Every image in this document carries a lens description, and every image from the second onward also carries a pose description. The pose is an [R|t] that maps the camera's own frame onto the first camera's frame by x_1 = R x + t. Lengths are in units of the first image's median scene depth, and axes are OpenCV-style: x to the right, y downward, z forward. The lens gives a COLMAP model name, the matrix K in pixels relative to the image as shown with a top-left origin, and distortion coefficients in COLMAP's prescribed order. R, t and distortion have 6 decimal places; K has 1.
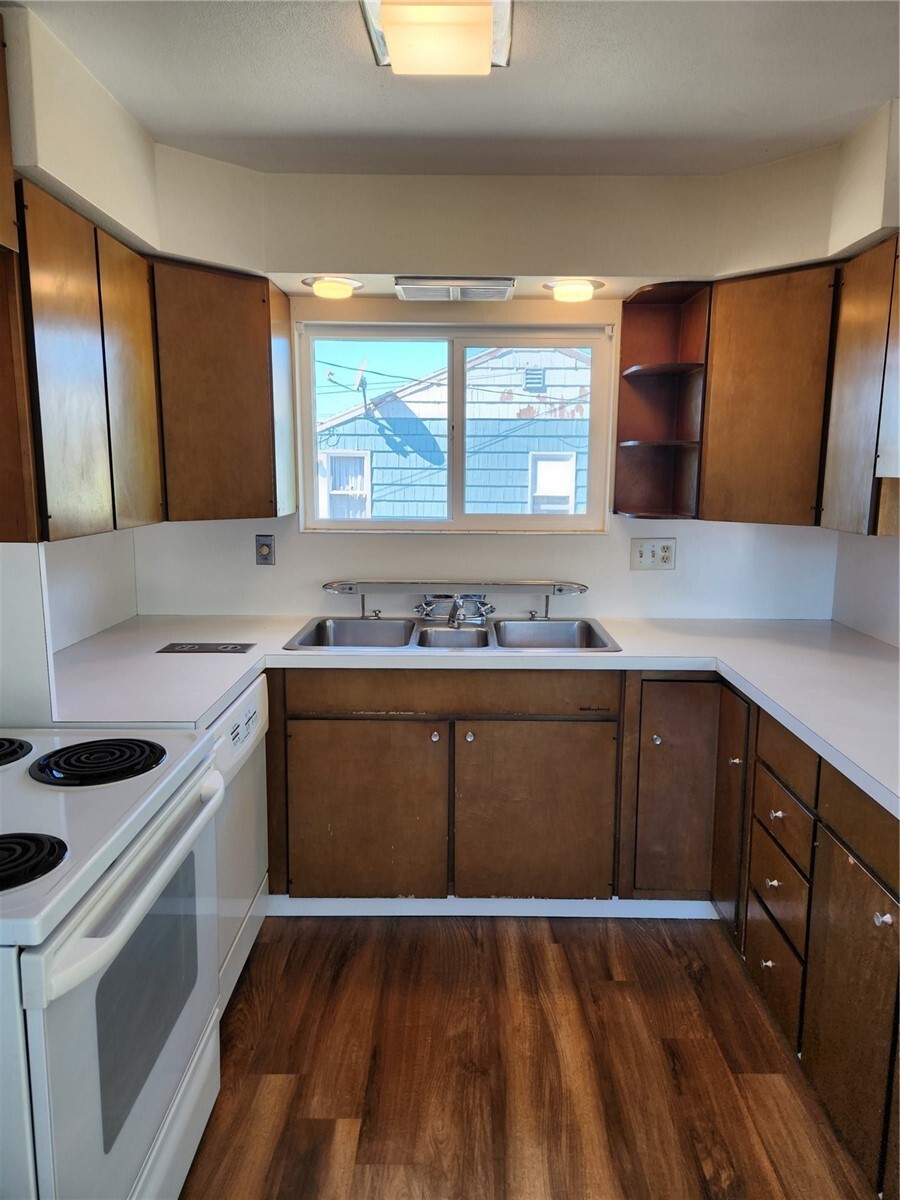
lens RADIAL K [[807.7, 0, 463.6], [0, 807.7, 595.2], [0, 0, 1]] dist [0.075243, -0.062997]
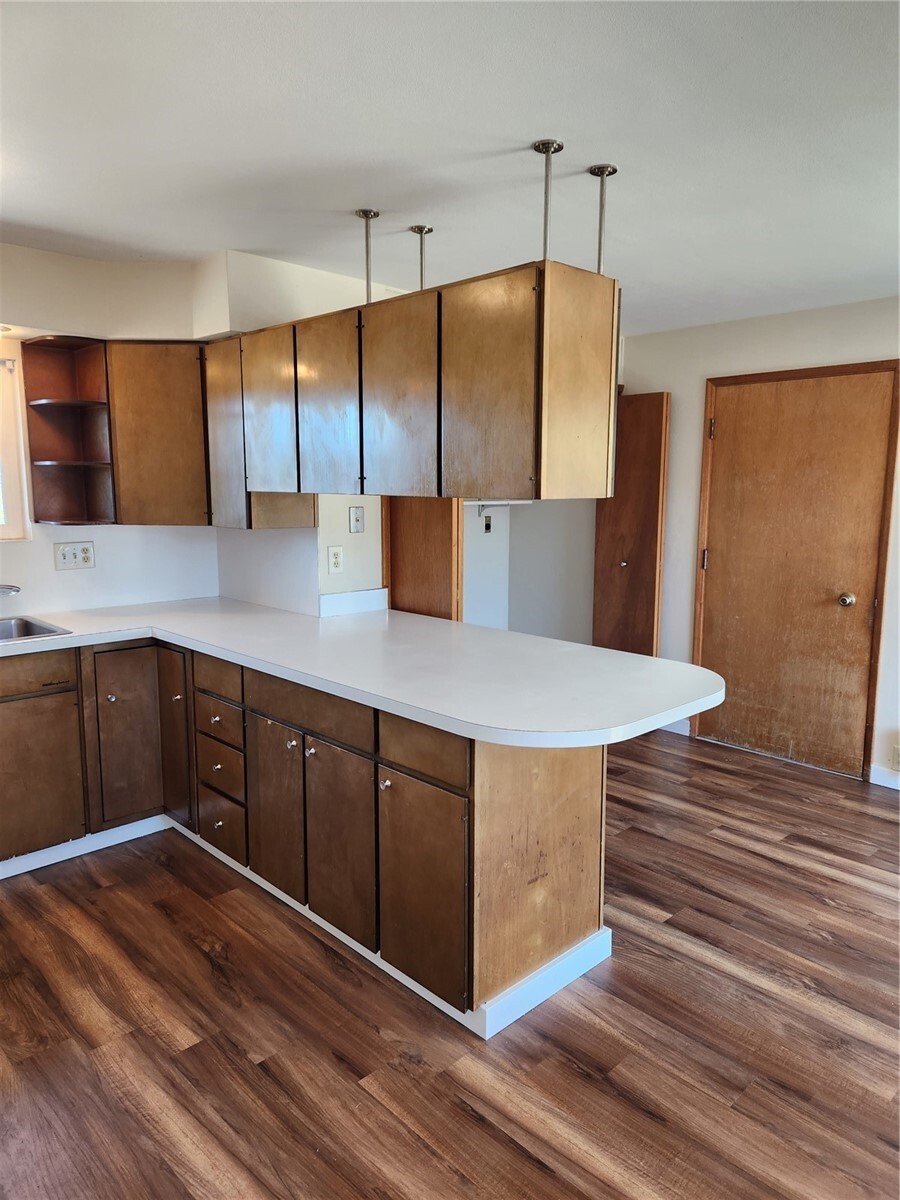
lens RADIAL K [[807.7, 0, 463.3], [0, 807.7, 600.4], [0, 0, 1]] dist [0.075243, -0.062997]
pose [[0.716216, -0.106406, 0.689719, -0.235806], [0.111468, 0.993062, 0.037454, 0.040050], [-0.688919, 0.050057, 0.723108, -0.313136]]
